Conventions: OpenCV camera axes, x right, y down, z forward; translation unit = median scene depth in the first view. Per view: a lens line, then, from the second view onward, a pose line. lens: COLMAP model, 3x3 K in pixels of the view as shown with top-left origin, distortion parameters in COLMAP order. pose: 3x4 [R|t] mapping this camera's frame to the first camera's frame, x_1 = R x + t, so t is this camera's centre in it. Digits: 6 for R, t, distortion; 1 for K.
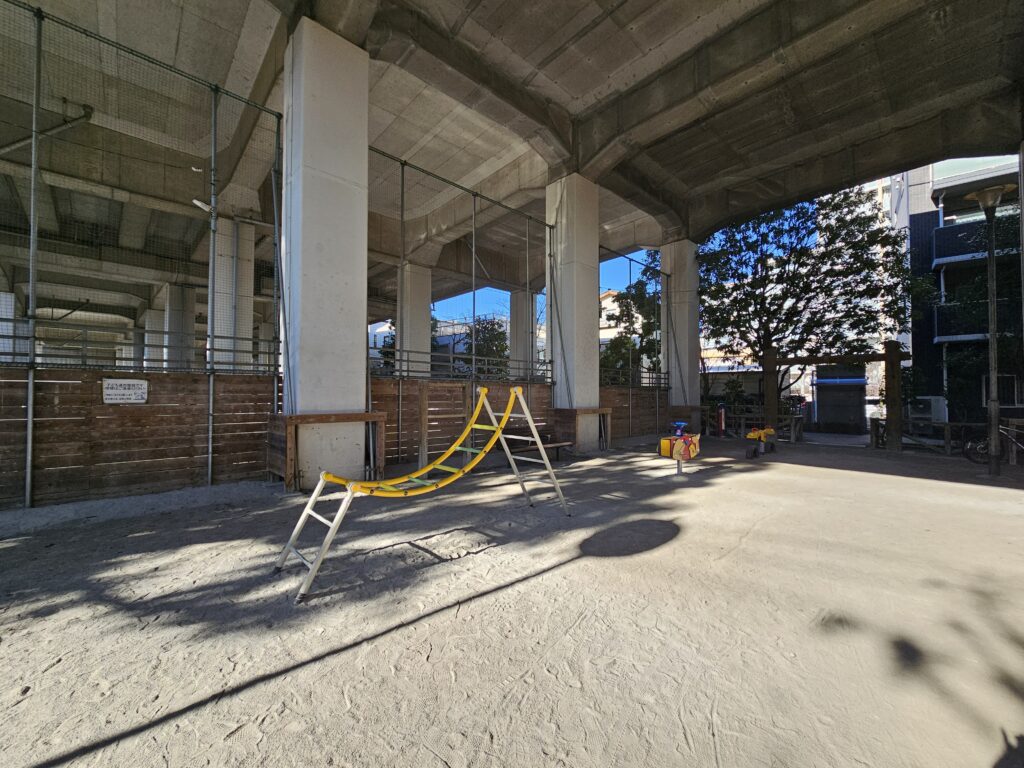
lens RADIAL K [[414.8, 0, 512.0], [0, 414.8, 384.0], [0, 0, 1]] dist [0.000916, -0.000064]
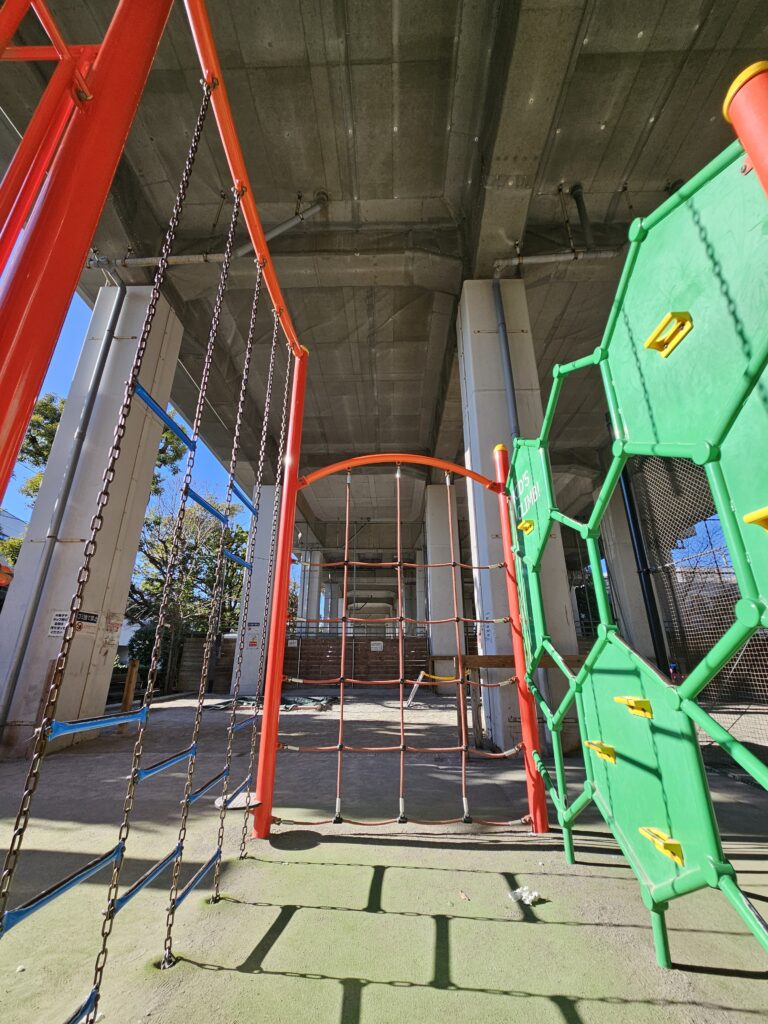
lens RADIAL K [[414.8, 0, 384.0], [0, 414.8, 512.0], [0, 0, 1]] dist [0.000916, -0.000064]
pose [[0.713859, -0.233791, -0.660111, 0.545784], [0.017448, 0.948272, -0.316980, 0.025068], [0.700072, 0.214762, 0.681012, -0.494817]]
